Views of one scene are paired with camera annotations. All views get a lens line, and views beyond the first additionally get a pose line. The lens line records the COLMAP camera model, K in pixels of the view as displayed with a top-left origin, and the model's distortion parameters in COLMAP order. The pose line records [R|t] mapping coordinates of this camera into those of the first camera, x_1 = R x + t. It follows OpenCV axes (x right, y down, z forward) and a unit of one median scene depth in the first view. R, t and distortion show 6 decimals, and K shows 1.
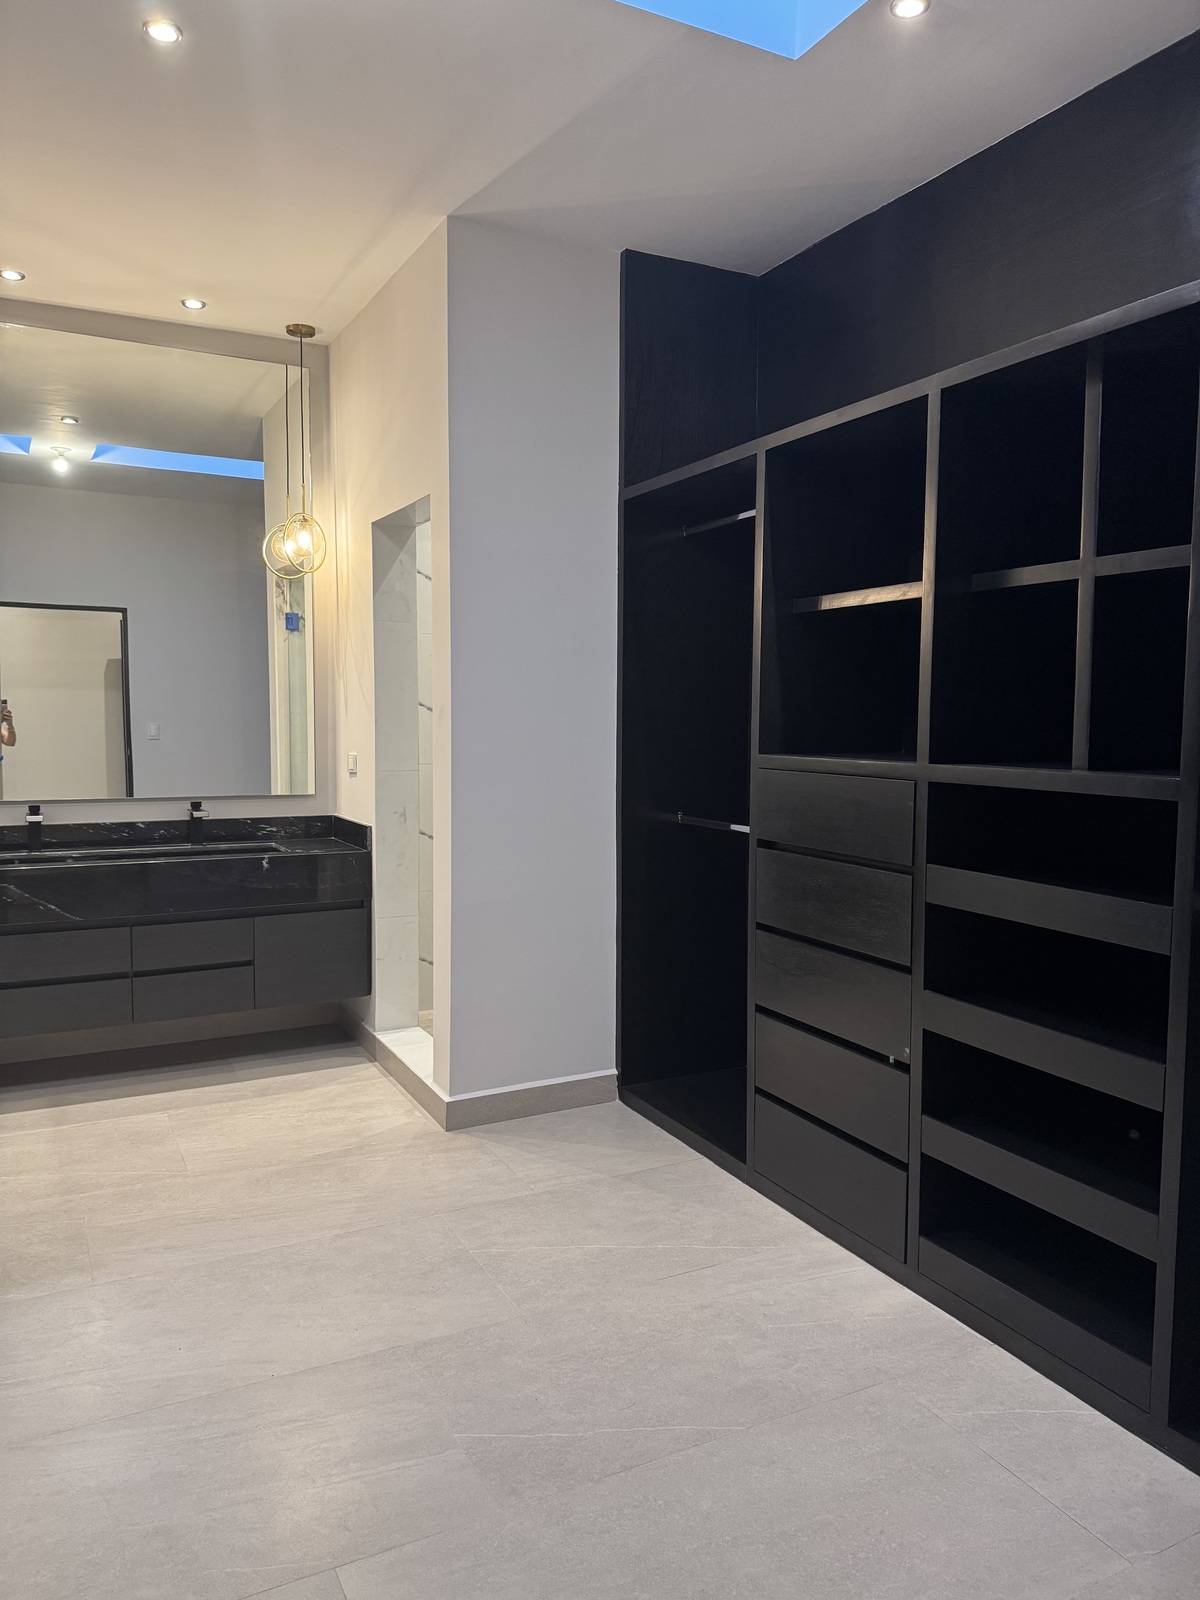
lens RADIAL K [[1138.0, 0, 600.0], [0, 1138.0, 800.0], [0, 0, 1]] dist [0.108546, -0.102882]
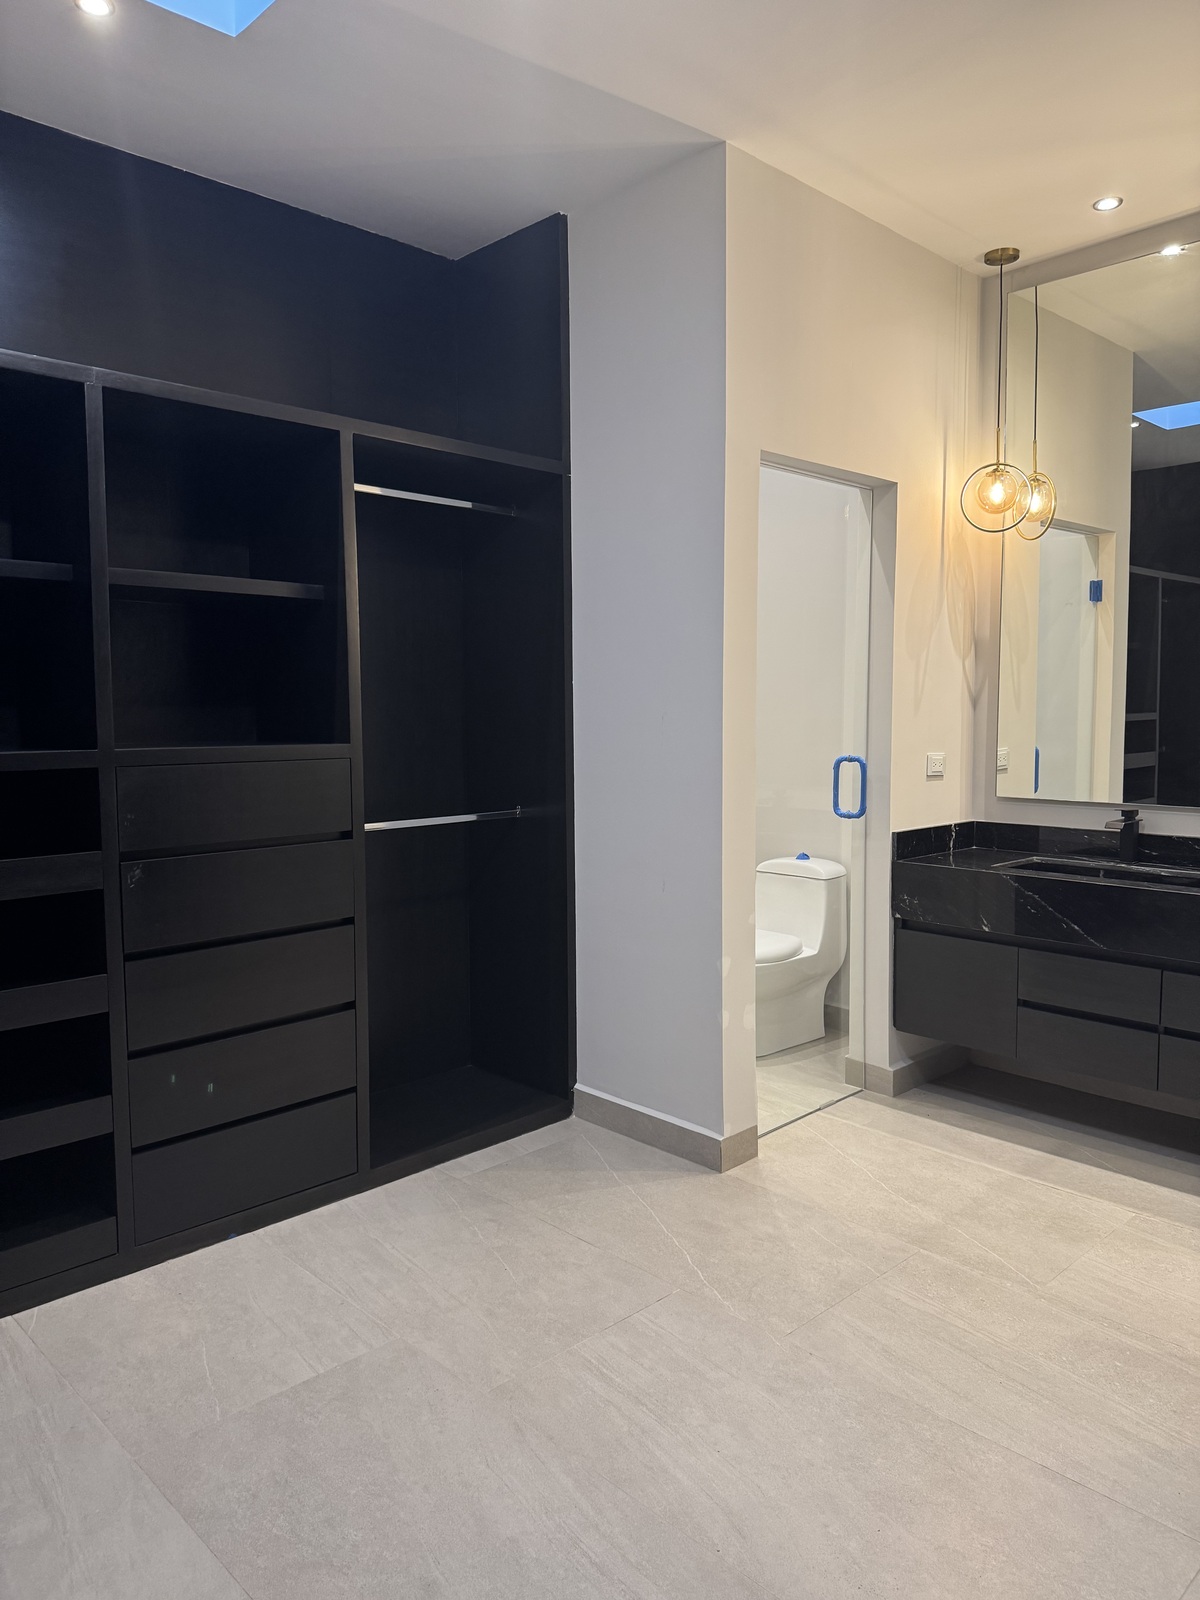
lens RADIAL K [[1138.0, 0, 600.0], [0, 1138.0, 800.0], [0, 0, 1]] dist [0.108546, -0.102882]
pose [[0.298107, 0.062427, -0.952489, 0.263781], [-0.052789, 0.997410, 0.048849, -0.029492], [0.953072, 0.035719, 0.300631, 0.425643]]
